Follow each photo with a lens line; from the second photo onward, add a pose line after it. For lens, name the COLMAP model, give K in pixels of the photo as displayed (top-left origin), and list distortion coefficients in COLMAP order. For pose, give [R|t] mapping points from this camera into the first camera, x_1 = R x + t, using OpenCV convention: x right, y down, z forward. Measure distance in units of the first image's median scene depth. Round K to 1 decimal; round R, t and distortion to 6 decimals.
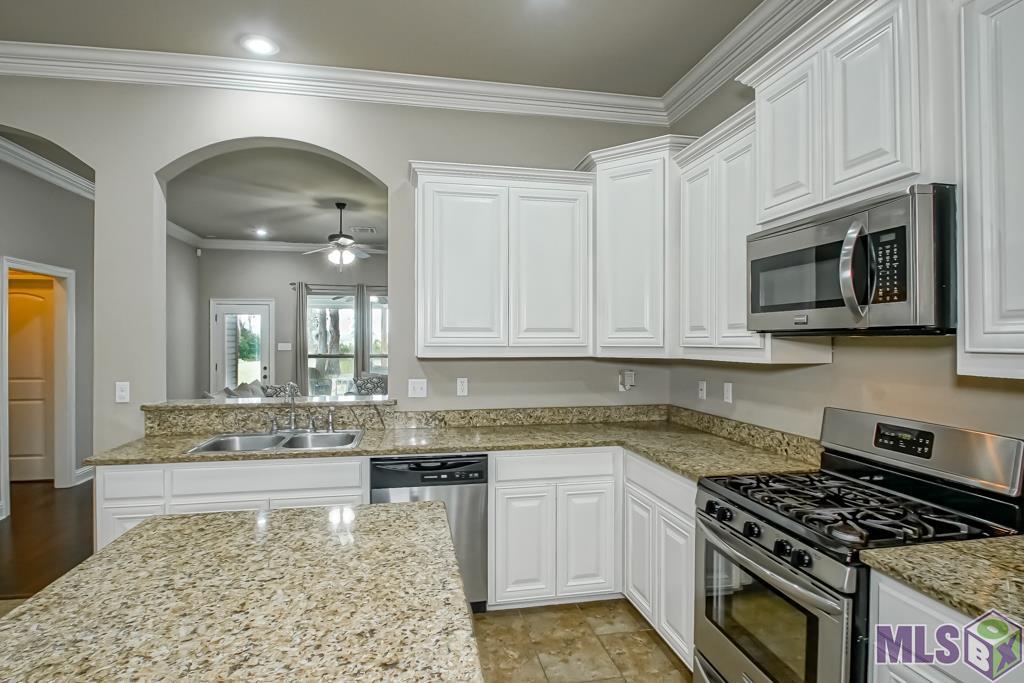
lens RADIAL K [[511.3, 0, 534.6], [0, 511.3, 342.5], [0, 0, 1]] dist [-0.012985, -0.004603]
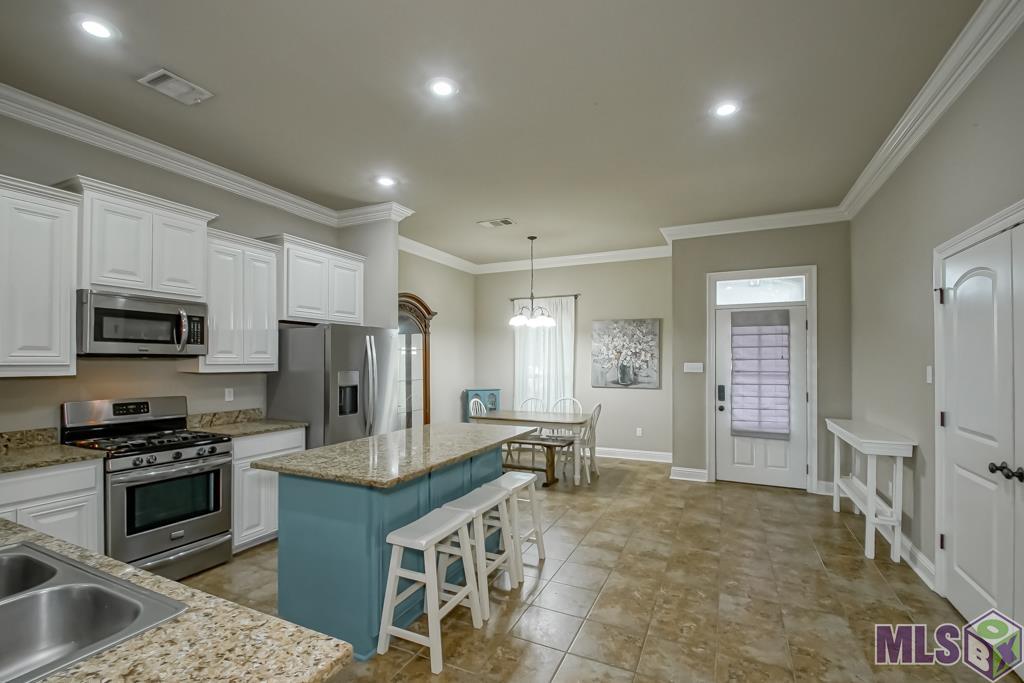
lens RADIAL K [[457.9, 0, 501.4], [0, 457.9, 356.5], [0, 0, 1]] dist [-0.006976, -0.001290]
pose [[-0.770265, 0.003903, 0.637712, -1.321790], [-0.000381, 0.999978, -0.006581, -0.004303], [-0.637724, -0.005312, -0.770247, 1.220871]]
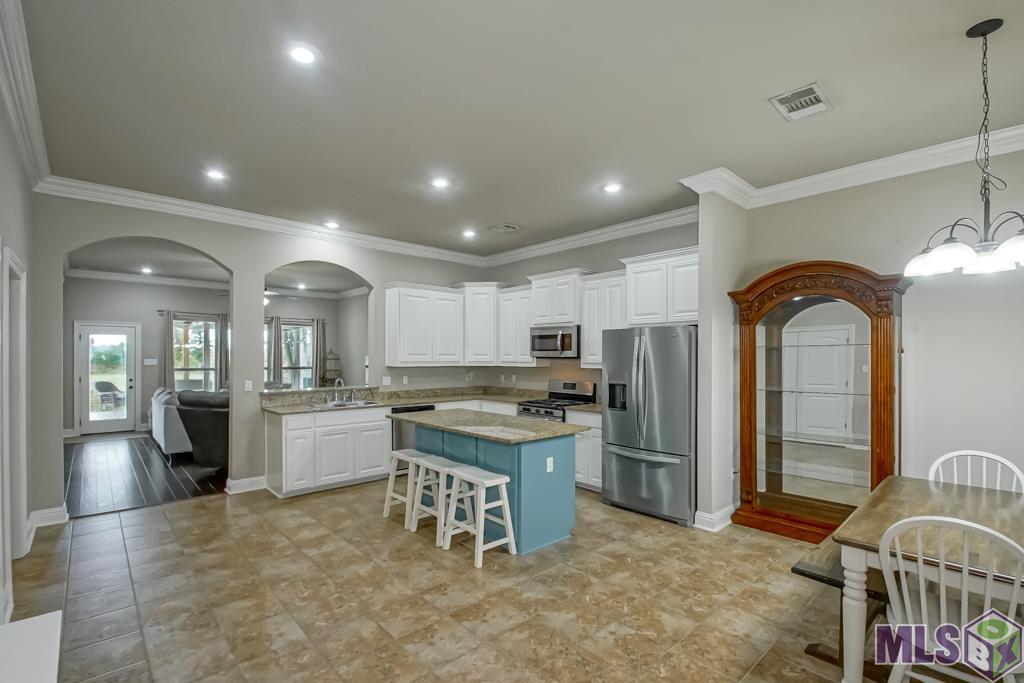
lens RADIAL K [[457.9, 0, 511.0], [0, 457.9, 353.5], [0, 0, 1]] dist [-0.006976, -0.001290]
pose [[0.870826, 0.005097, 0.491564, -1.081951], [-0.001258, 0.999966, -0.008140, -0.017952], [-0.491589, 0.006471, 0.870803, -1.421654]]
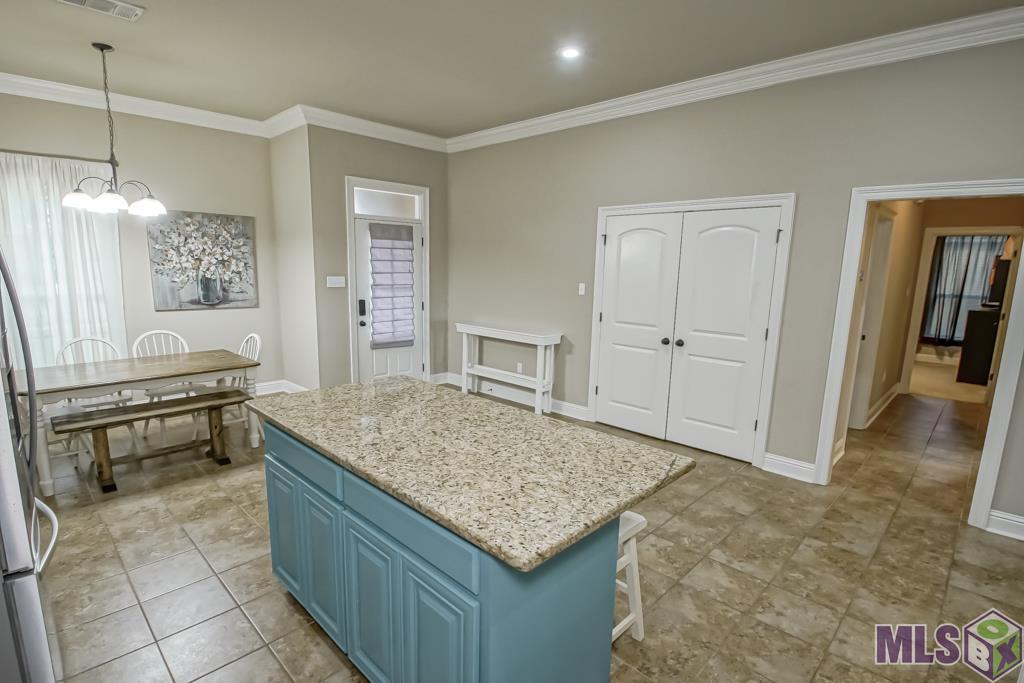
lens RADIAL K [[511.3, 0, 493.7], [0, 511.3, 337.3], [0, 0, 1]] dist [-0.012985, -0.004603]
pose [[-0.860561, 0.052753, -0.506608, 0.141498], [-0.021636, 0.989939, 0.139834, -0.058152], [0.508887, 0.131296, -0.850761, 1.183216]]
